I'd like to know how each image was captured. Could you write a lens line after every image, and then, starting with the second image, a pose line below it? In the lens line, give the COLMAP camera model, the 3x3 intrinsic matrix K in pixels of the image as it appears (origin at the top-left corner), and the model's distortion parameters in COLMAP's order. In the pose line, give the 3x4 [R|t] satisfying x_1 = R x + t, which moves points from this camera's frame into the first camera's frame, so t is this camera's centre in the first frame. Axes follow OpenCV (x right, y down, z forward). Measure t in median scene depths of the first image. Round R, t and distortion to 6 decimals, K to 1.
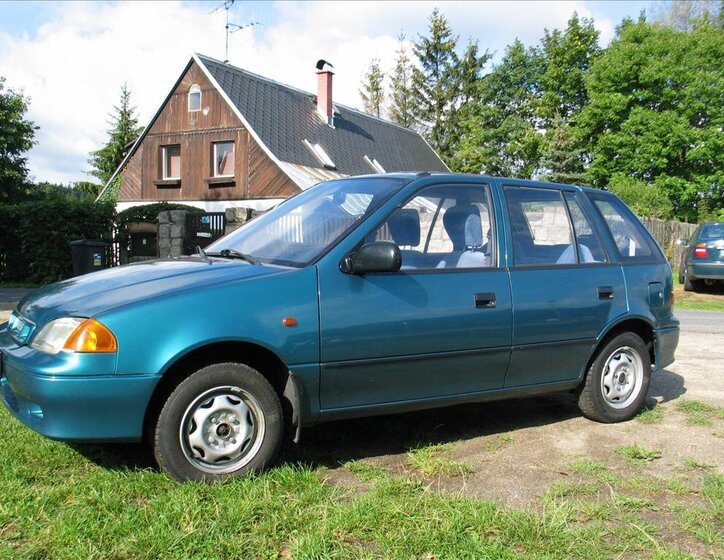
lens RADIAL K [[763.6, 0, 356.7], [0, 763.6, 274.6], [0, 0, 1]] dist [-0.102336, 0.000000]
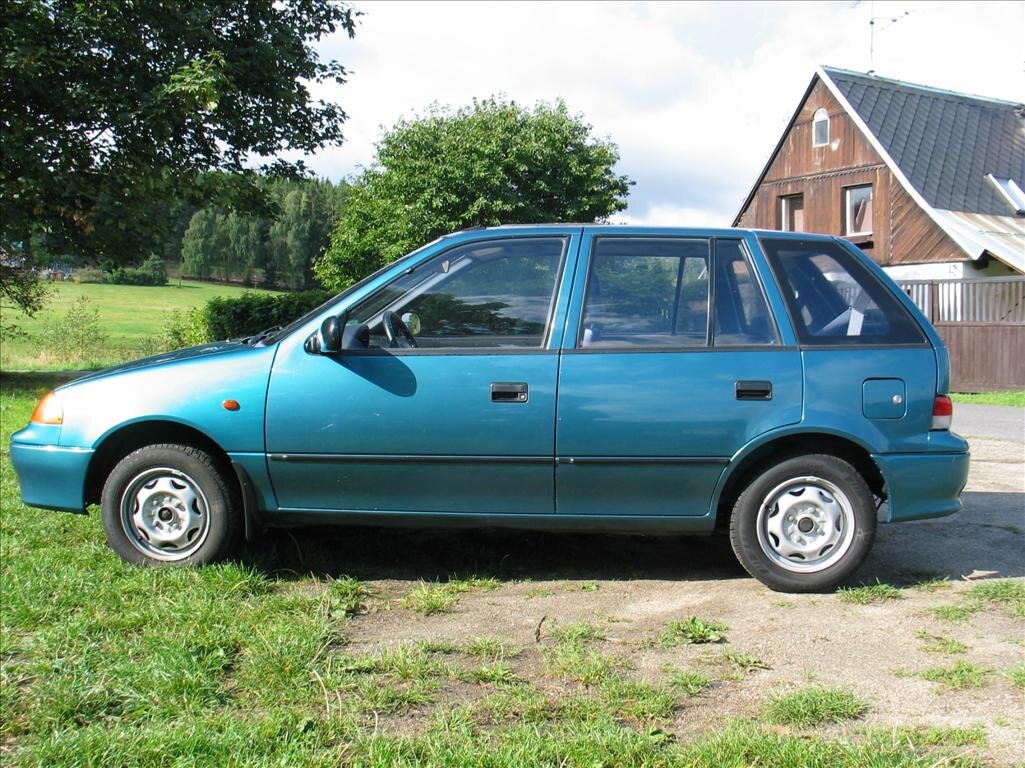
lens RADIAL K [[1046.2, 0, 515.6], [0, 1046.2, 357.9], [0, 0, 1]] dist [-0.103860, 0.000000]
pose [[0.818419, 0.012172, -0.574492, 0.120536], [-0.020506, 0.999757, -0.008031, 0.001260], [0.574255, 0.018353, 0.818471, 0.024268]]
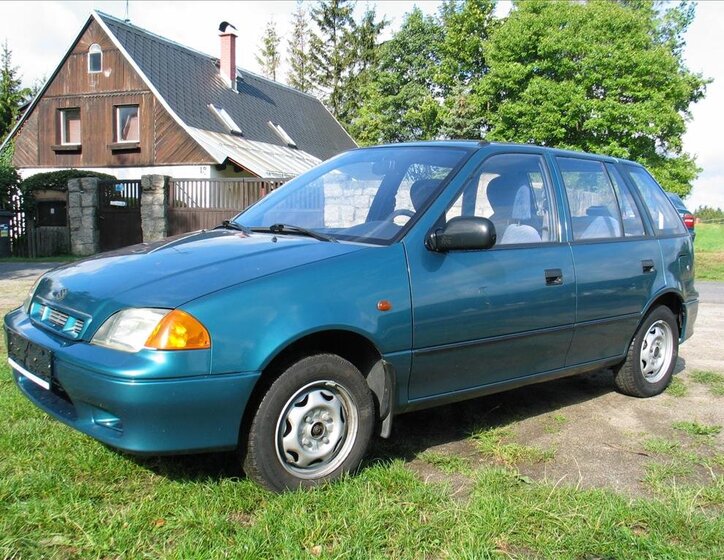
lens RADIAL K [[763.6, 0, 357.8], [0, 763.6, 272.9], [0, 0, 1]] dist [-0.102336, 0.000000]
pose [[0.988618, -0.013916, 0.149801, -0.033848], [0.007743, 0.999100, 0.041713, -0.002052], [-0.150246, -0.040079, 0.987836, 0.015436]]
